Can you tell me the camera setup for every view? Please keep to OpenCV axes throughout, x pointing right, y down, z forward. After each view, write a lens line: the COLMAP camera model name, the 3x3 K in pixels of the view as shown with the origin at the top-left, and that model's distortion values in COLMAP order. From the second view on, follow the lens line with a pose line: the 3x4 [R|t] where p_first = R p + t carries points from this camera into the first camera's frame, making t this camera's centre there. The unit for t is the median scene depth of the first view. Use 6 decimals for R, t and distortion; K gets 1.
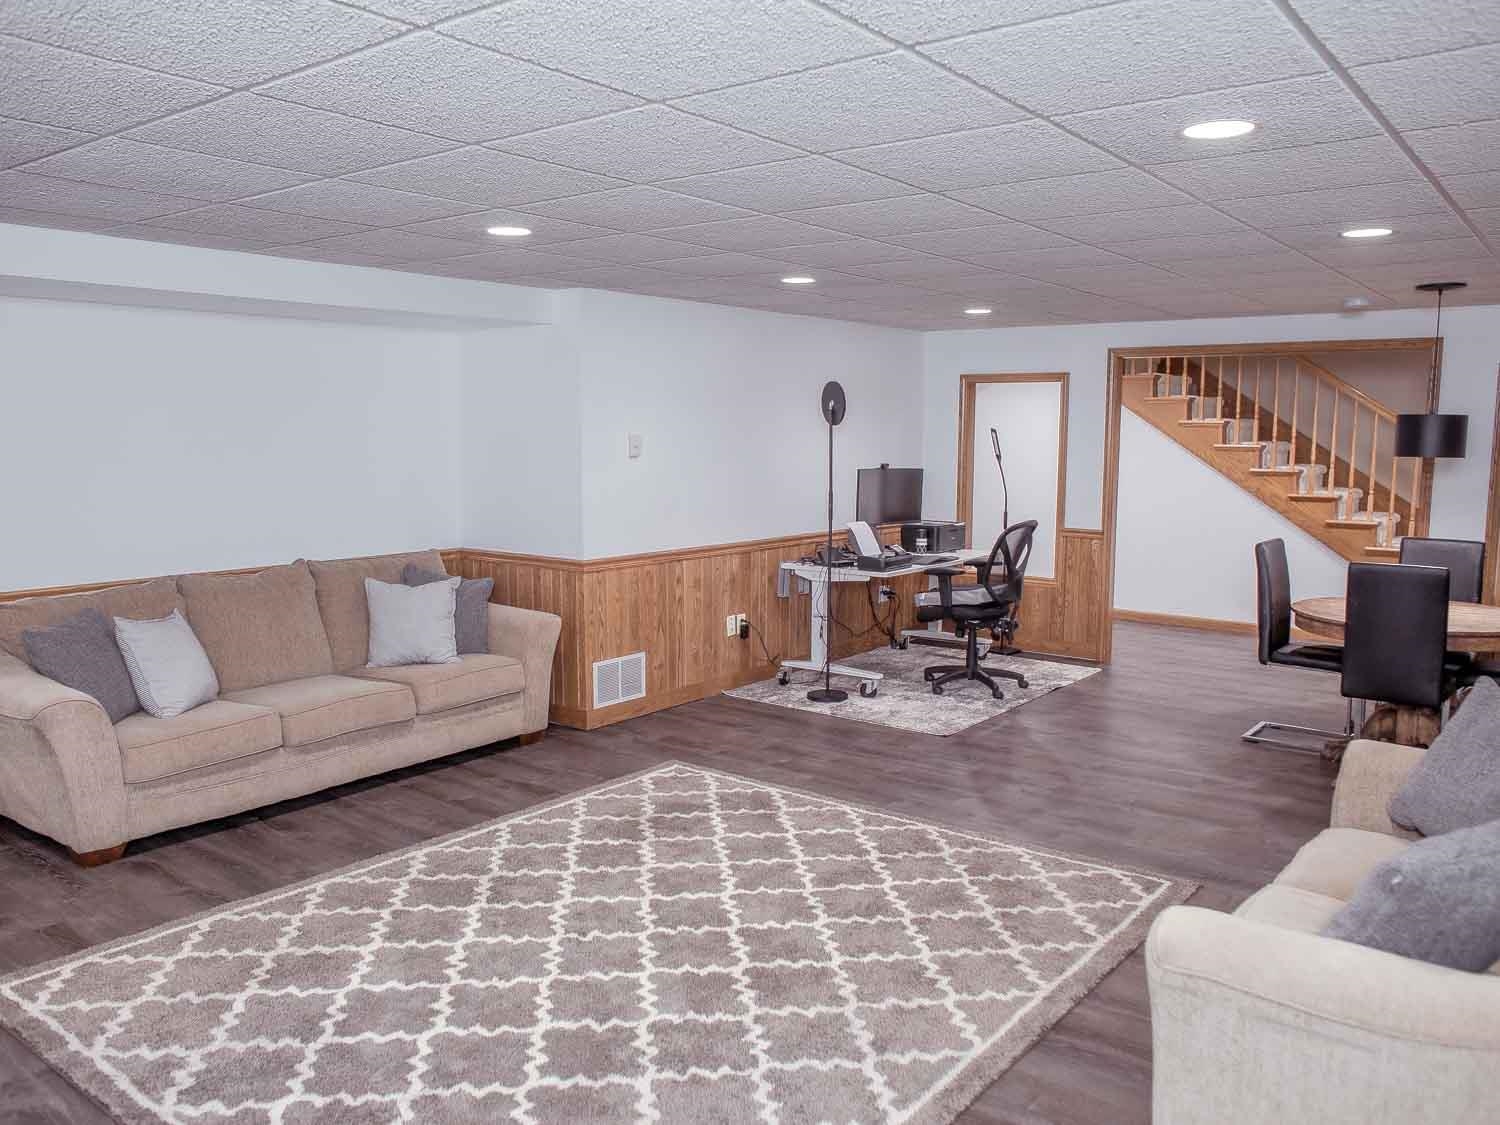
lens RADIAL K [[1182.9, 0, 752.5], [0, 1182.9, 563.6], [0, 0, 1]] dist [-0.013255, 0.005618]
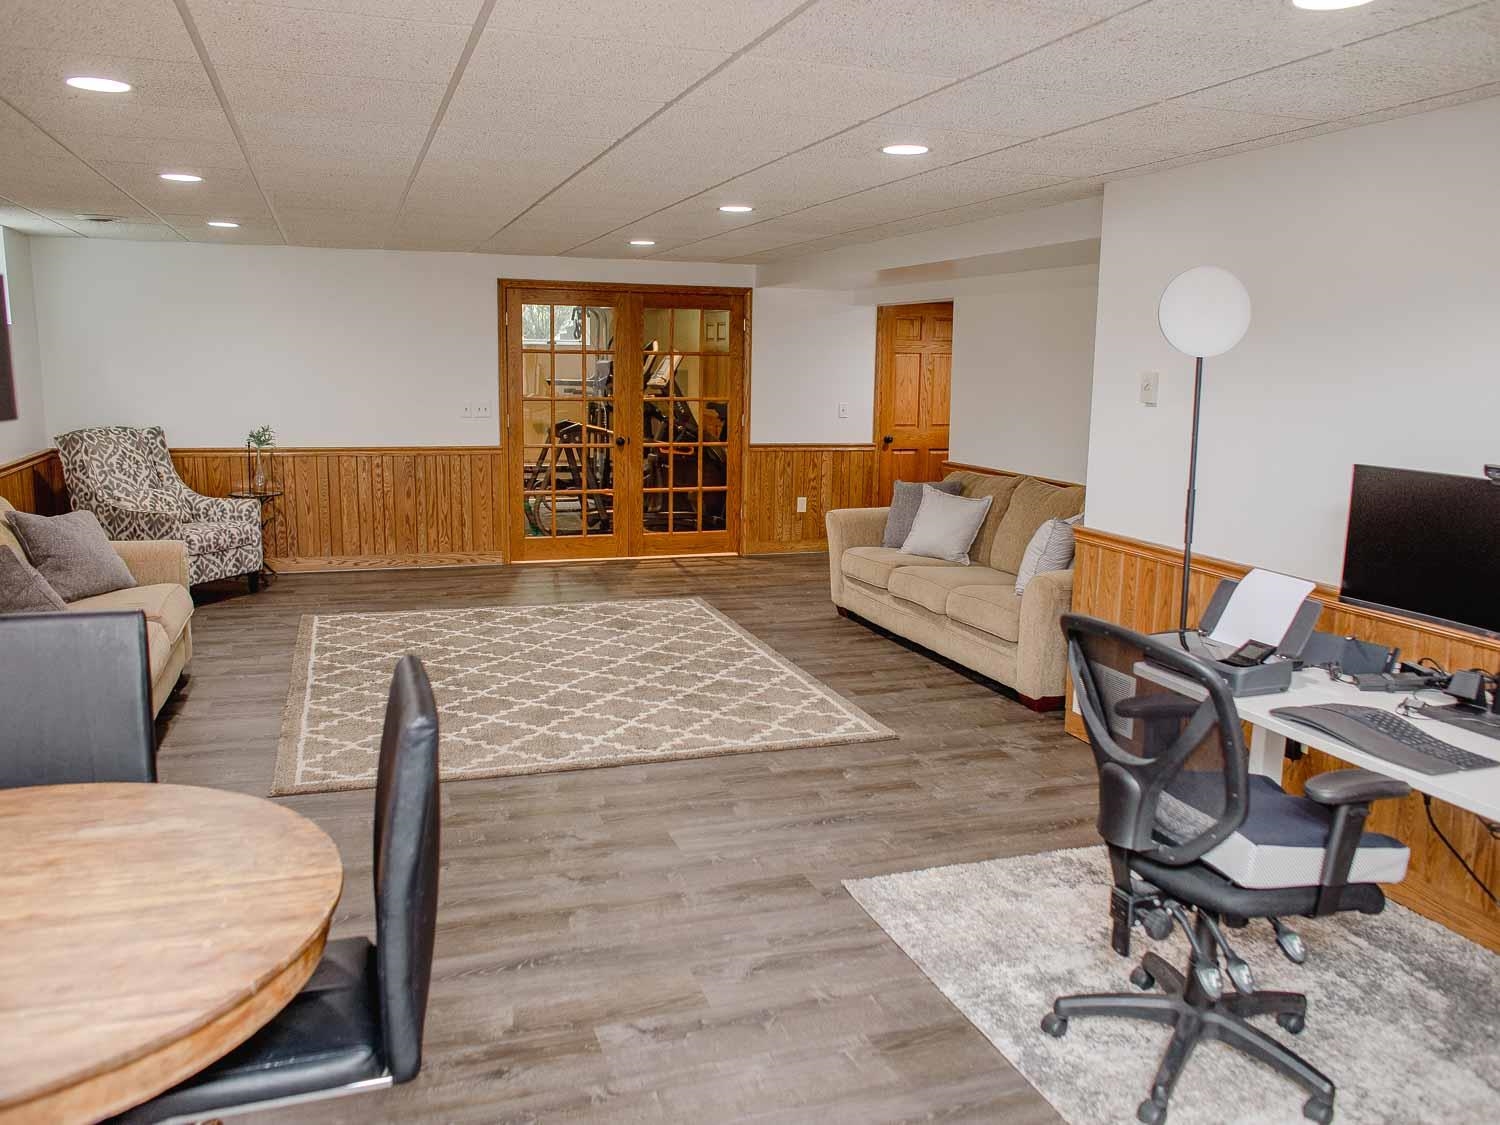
lens RADIAL K [[1182.9, 0, 752.2], [0, 1182.9, 562.1], [0, 0, 1]] dist [-0.013255, 0.005618]
pose [[-0.533525, 0.122369, -0.836885, 0.660564], [-0.122541, 0.967854, 0.219641, -0.124854], [0.836860, 0.219736, -0.501379, 1.255334]]
